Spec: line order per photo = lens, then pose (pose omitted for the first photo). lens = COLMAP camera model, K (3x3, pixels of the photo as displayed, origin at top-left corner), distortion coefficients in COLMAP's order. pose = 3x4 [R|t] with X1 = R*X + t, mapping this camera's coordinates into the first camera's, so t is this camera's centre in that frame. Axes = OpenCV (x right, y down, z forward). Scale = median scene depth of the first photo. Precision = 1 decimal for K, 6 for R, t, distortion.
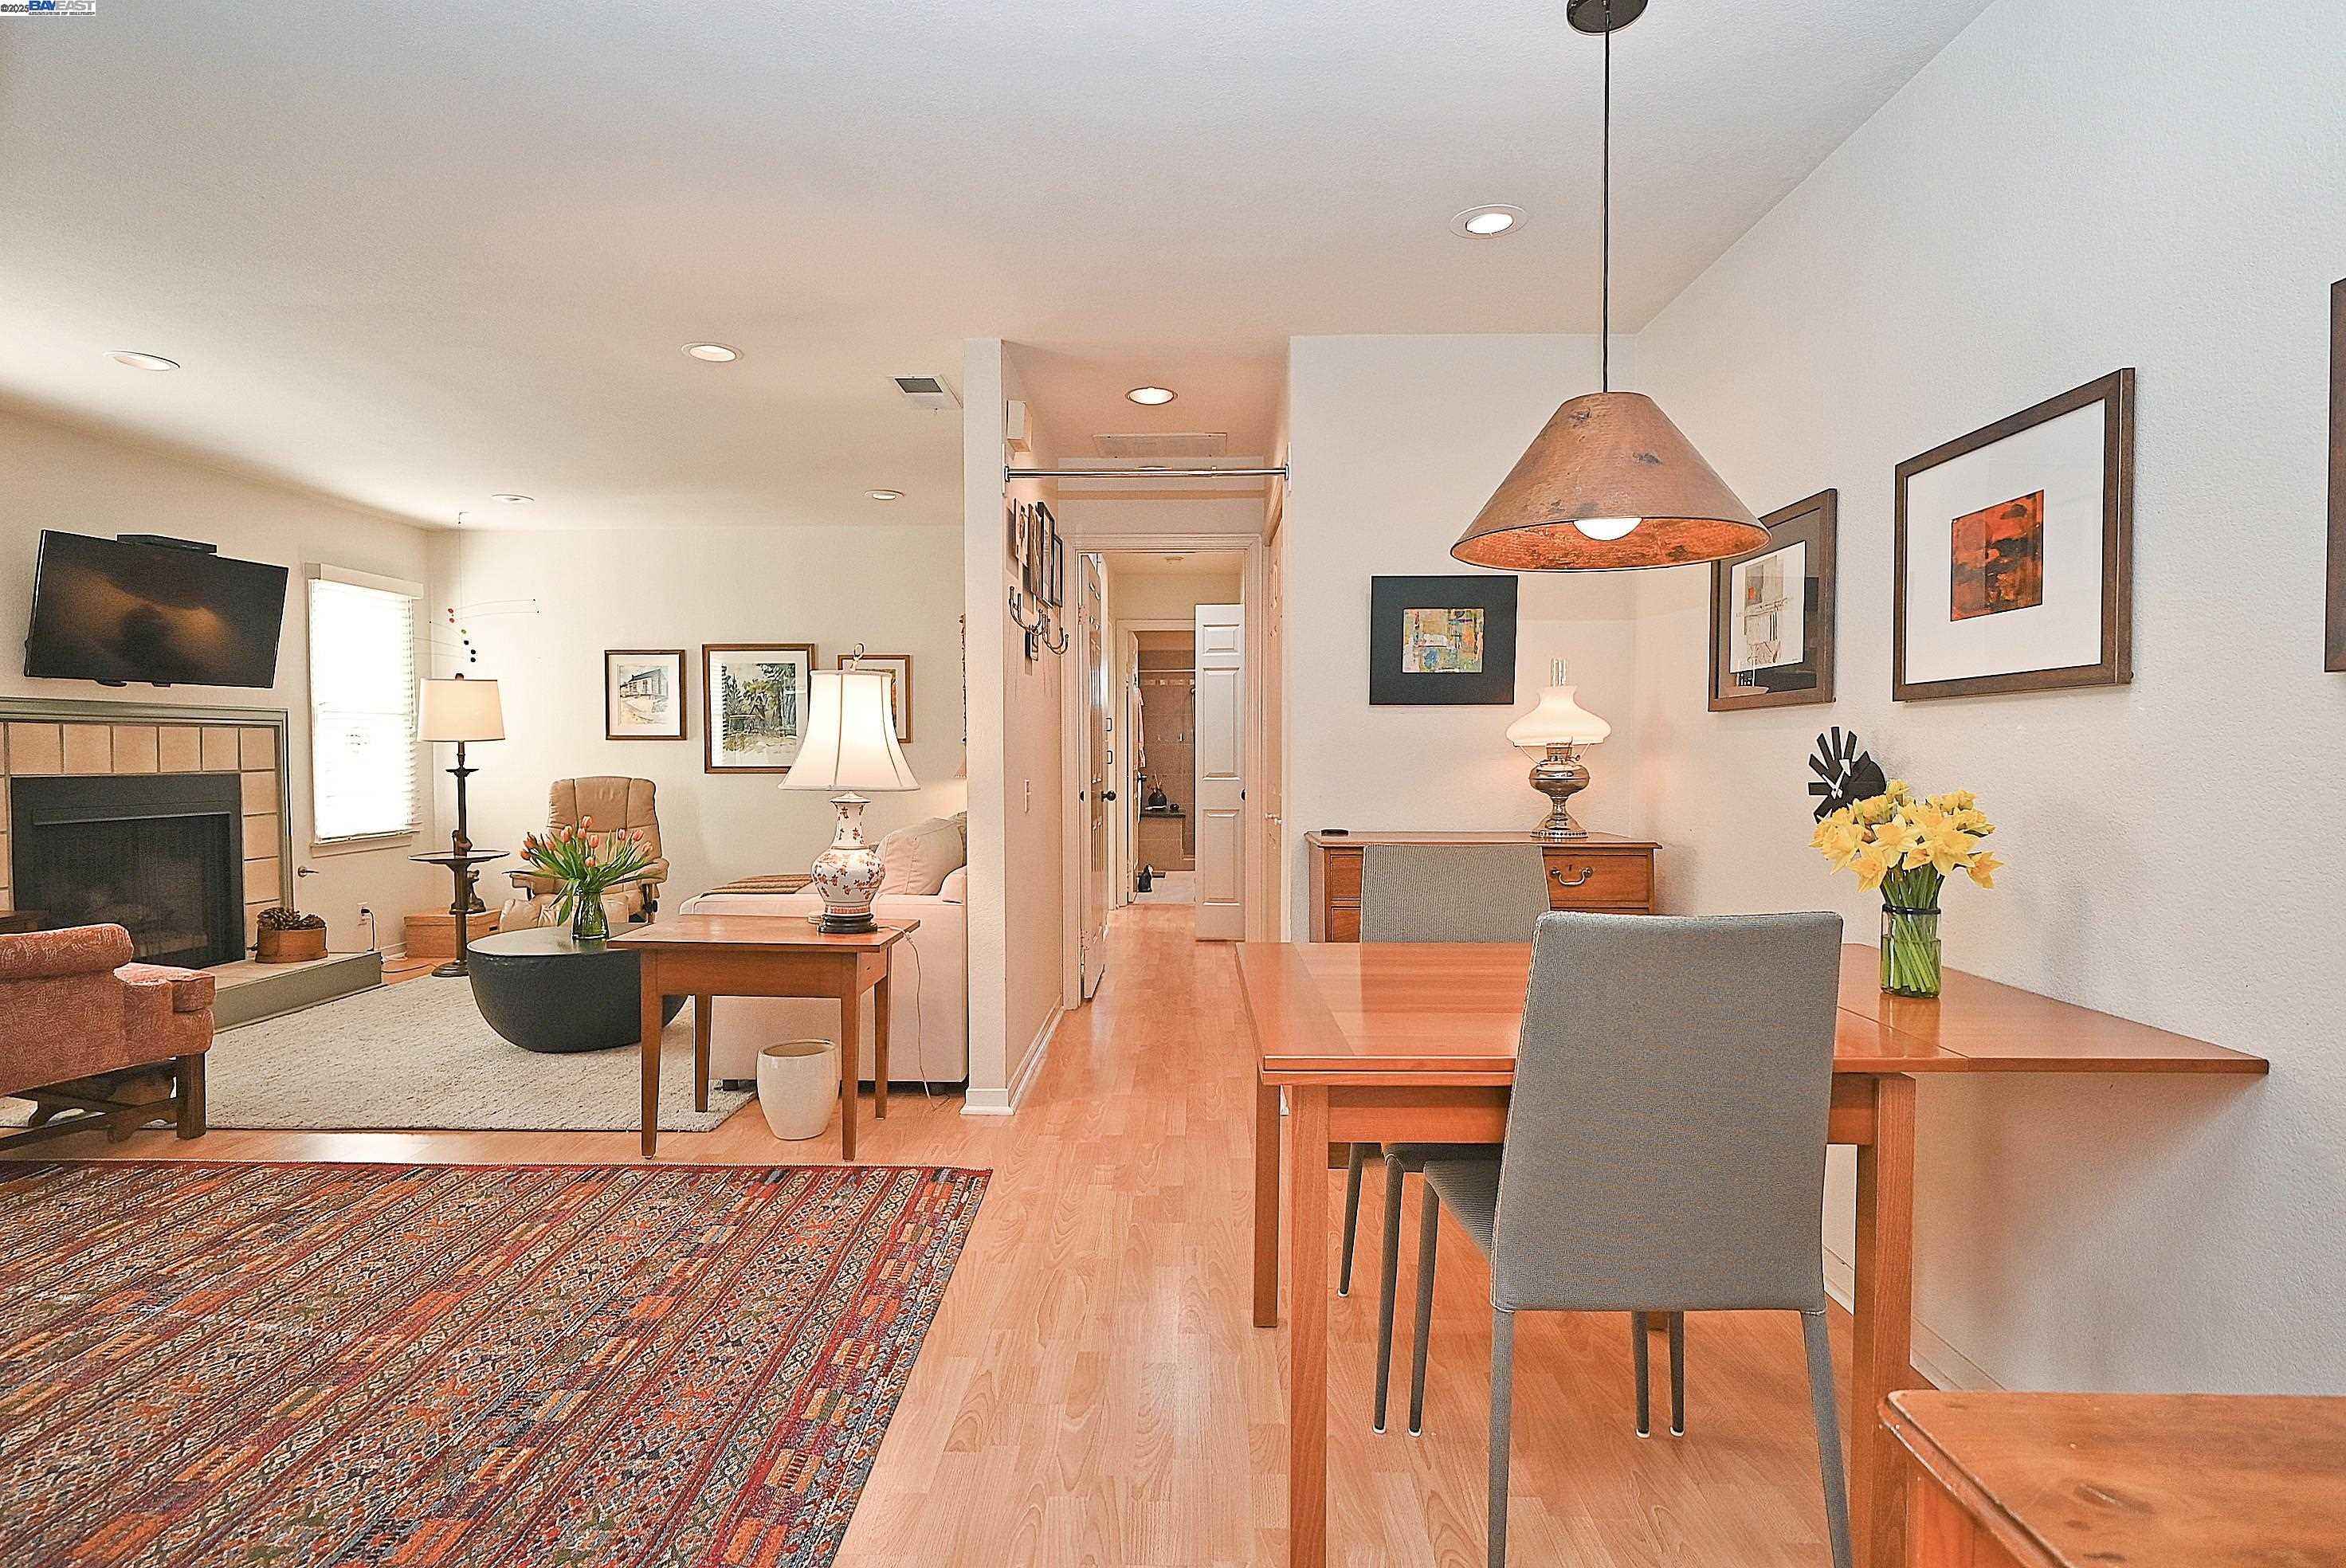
lens RADIAL K [[1166.2, 0, 1177.4], [0, 1166.2, 786.6], [0, 0, 1]] dist [-0.004220, -0.000649]
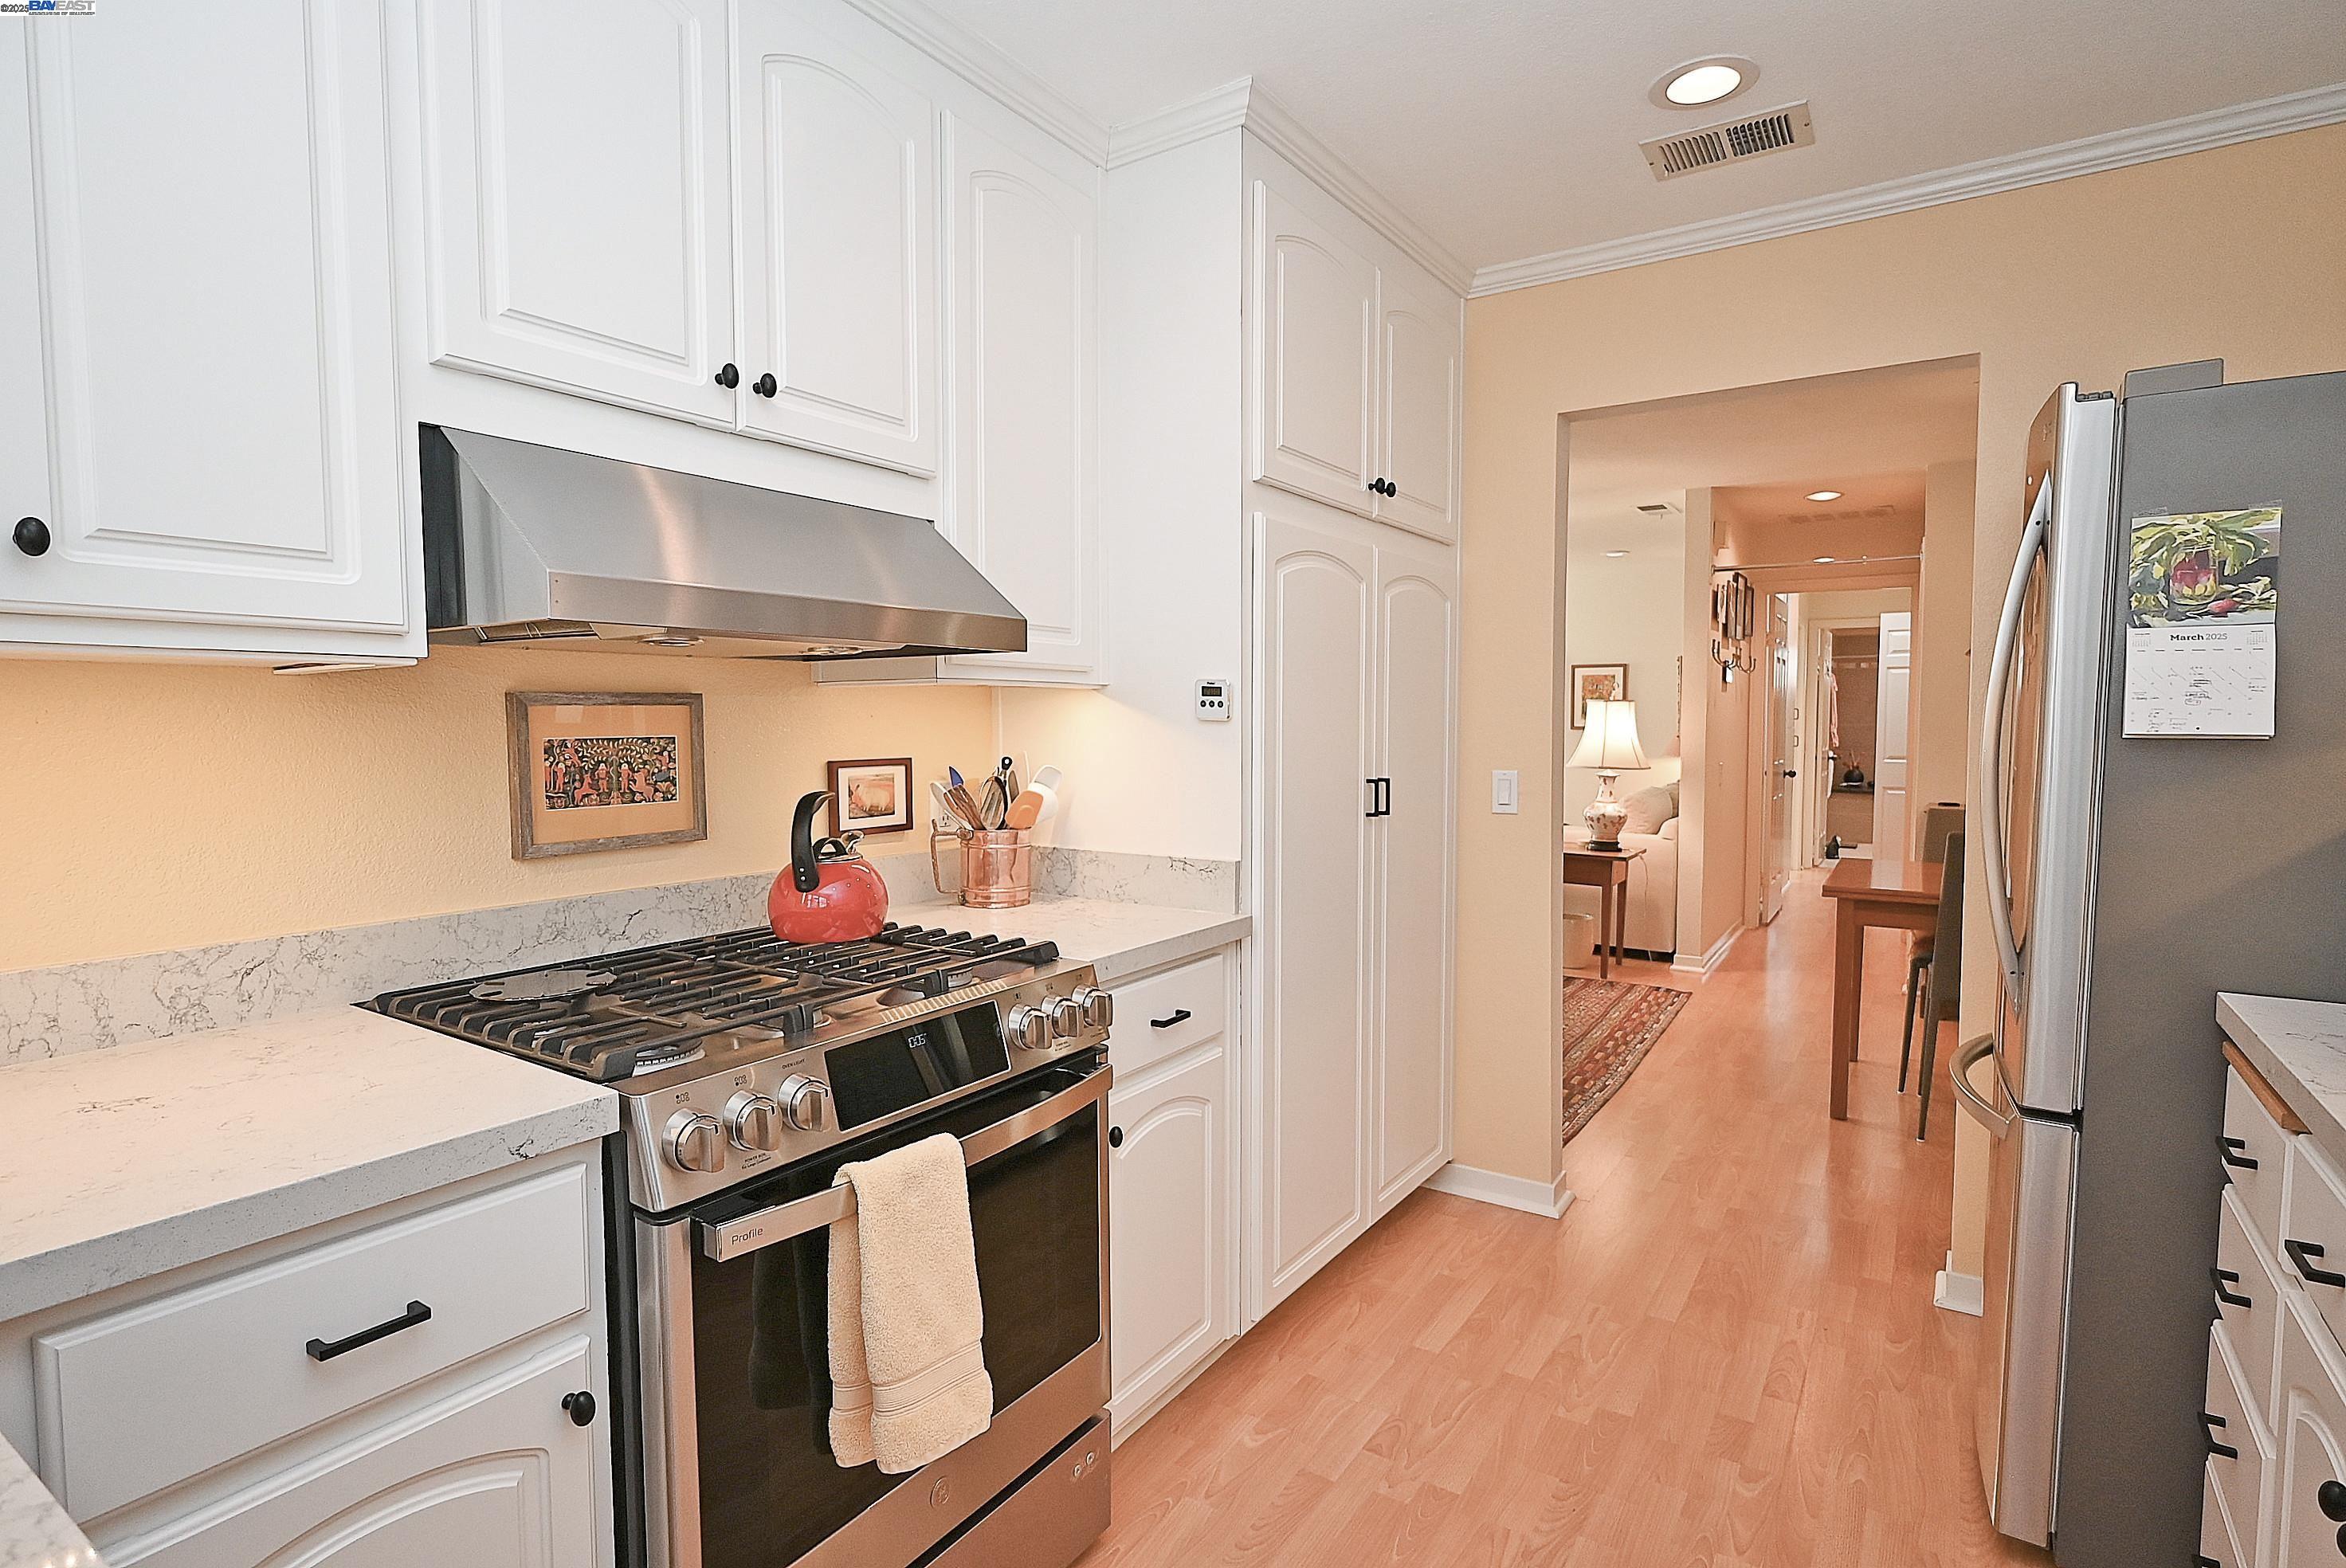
lens RADIAL K [[1166.2, 0, 1177.4], [0, 1166.2, 786.6], [0, 0, 1]] dist [-0.004220, -0.000649]
pose [[0.844817, 0.029465, -0.534244, 0.076378], [-0.014820, 0.999388, 0.031683, -0.011489], [0.534851, -0.018849, 0.844736, -0.598304]]
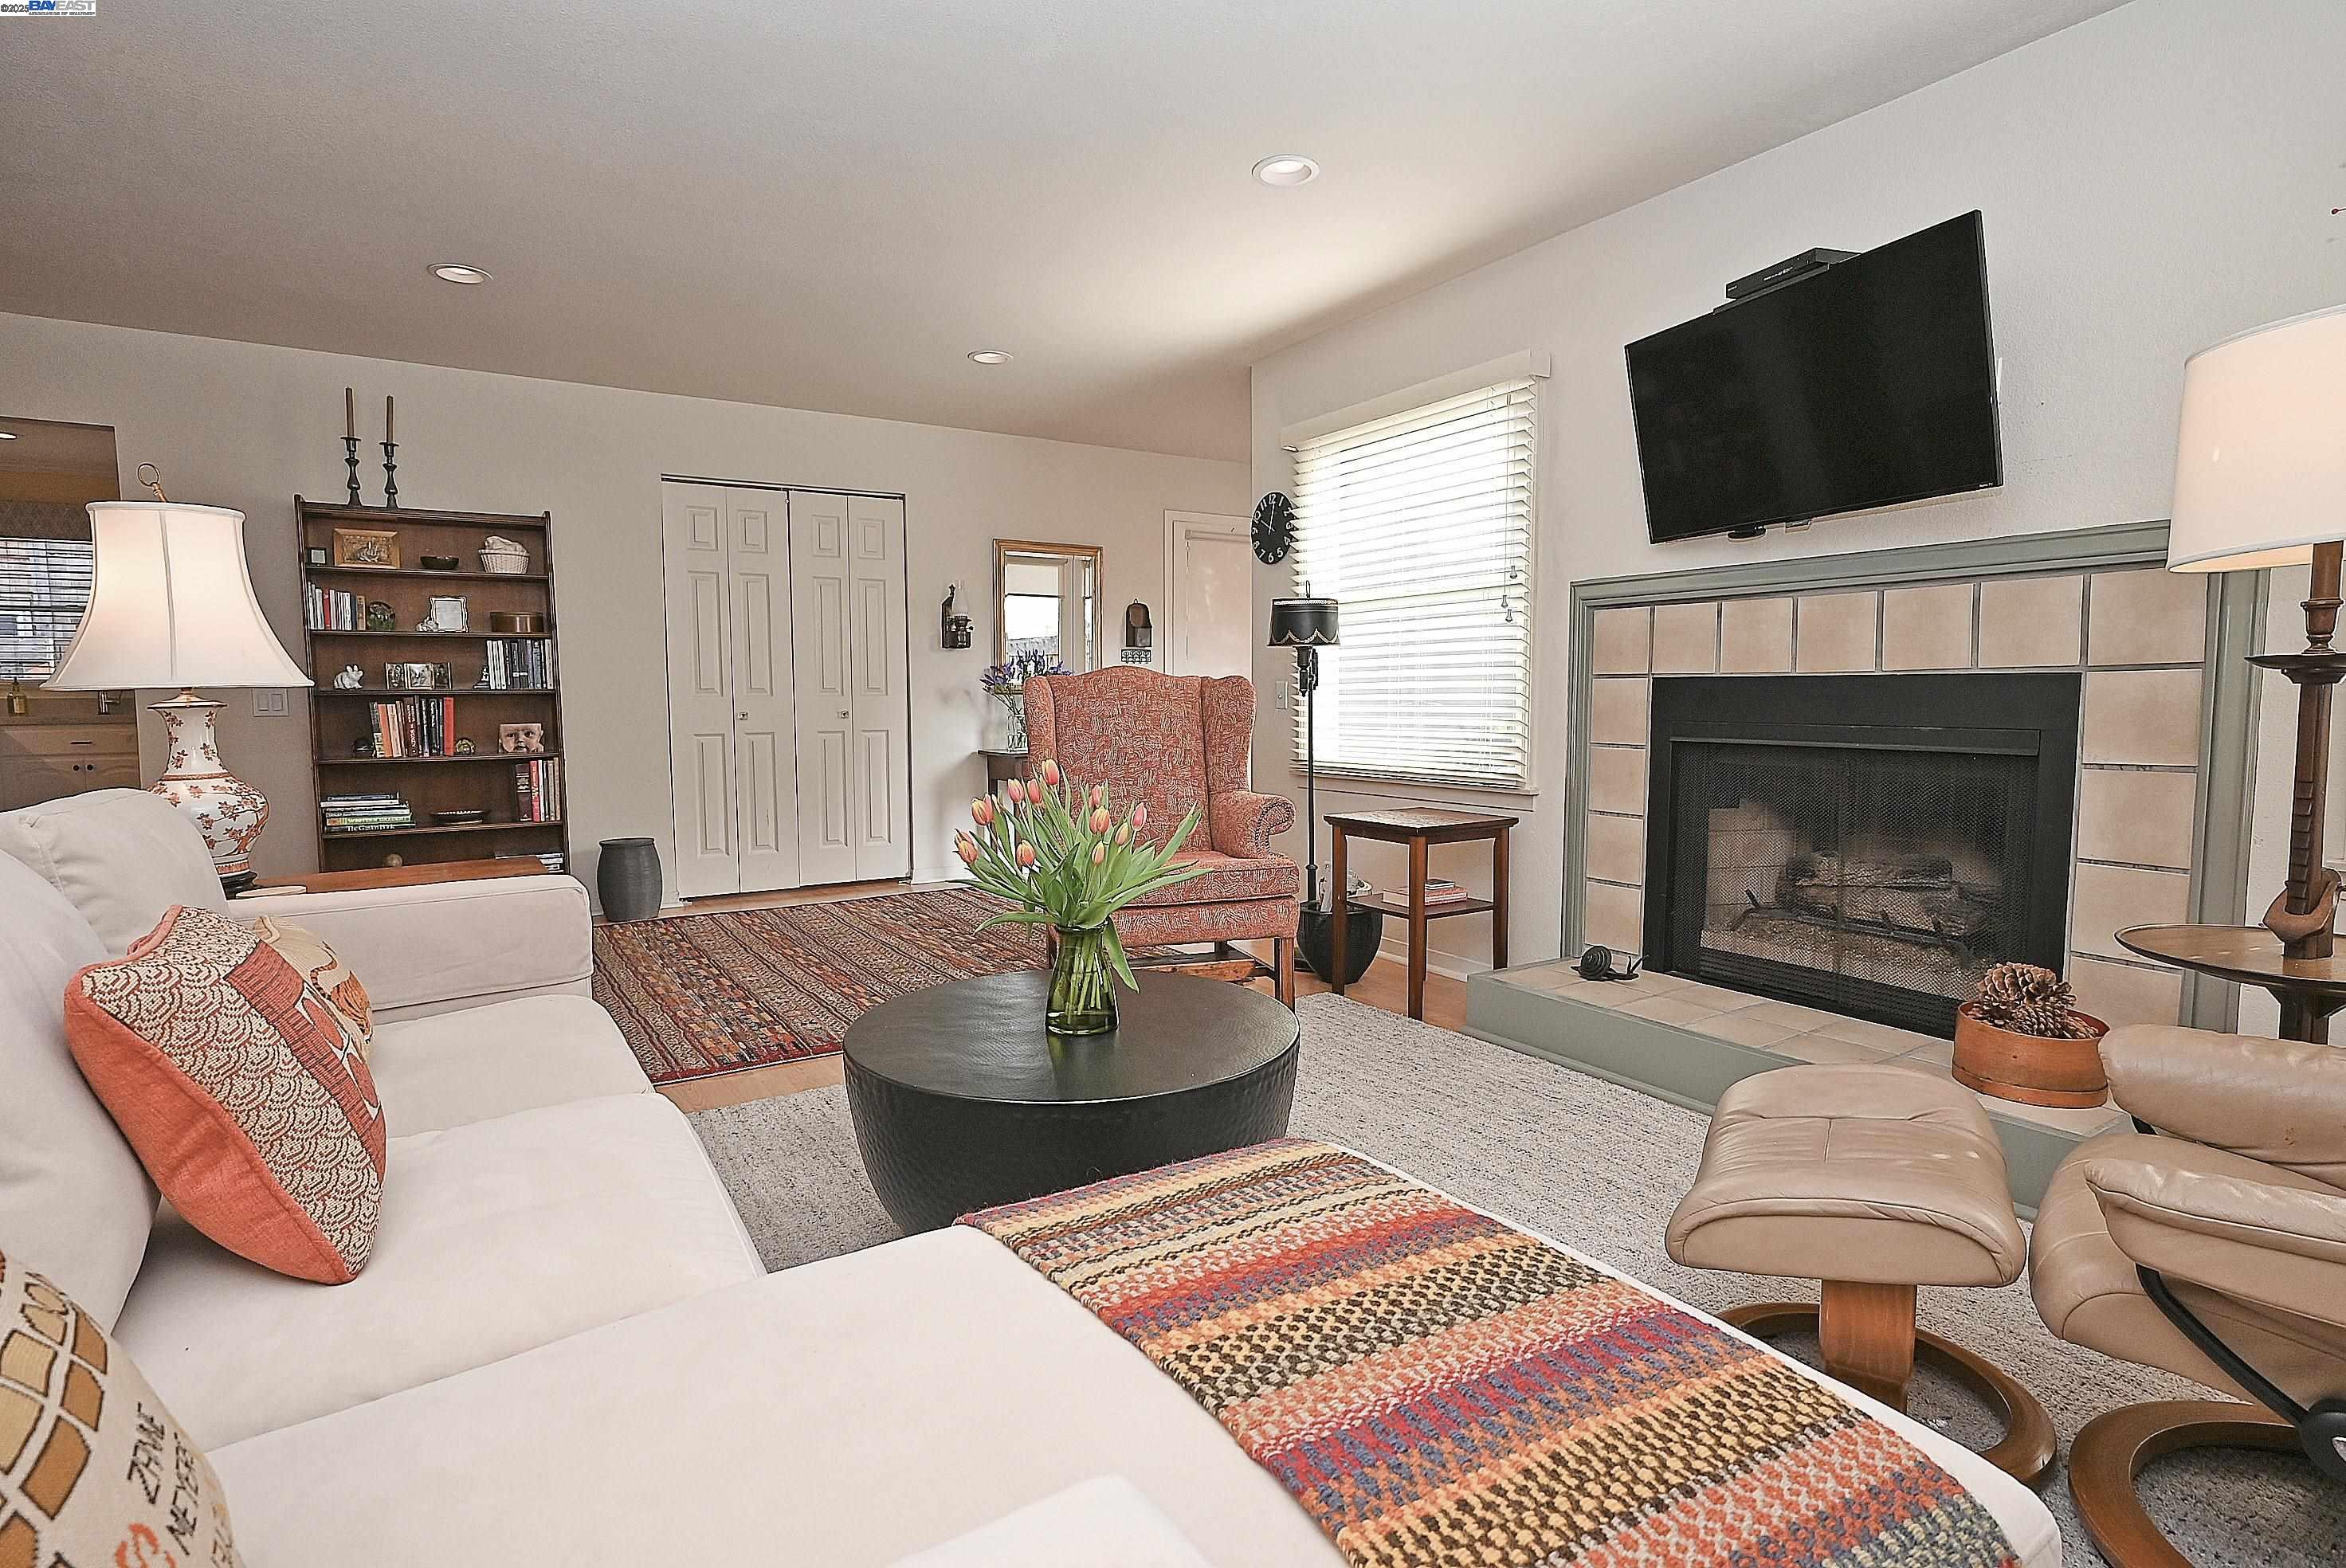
lens RADIAL K [[1186.7, 0, 1173.0], [0, 1186.7, 784.0], [0, 0, 1]] dist [0.002219, 0.000017]
pose [[-0.847693, 0.045971, -0.528491, -0.395879], [-0.009687, 0.994730, 0.102066, -0.018834], [0.530398, 0.091640, -0.842781, 1.892211]]
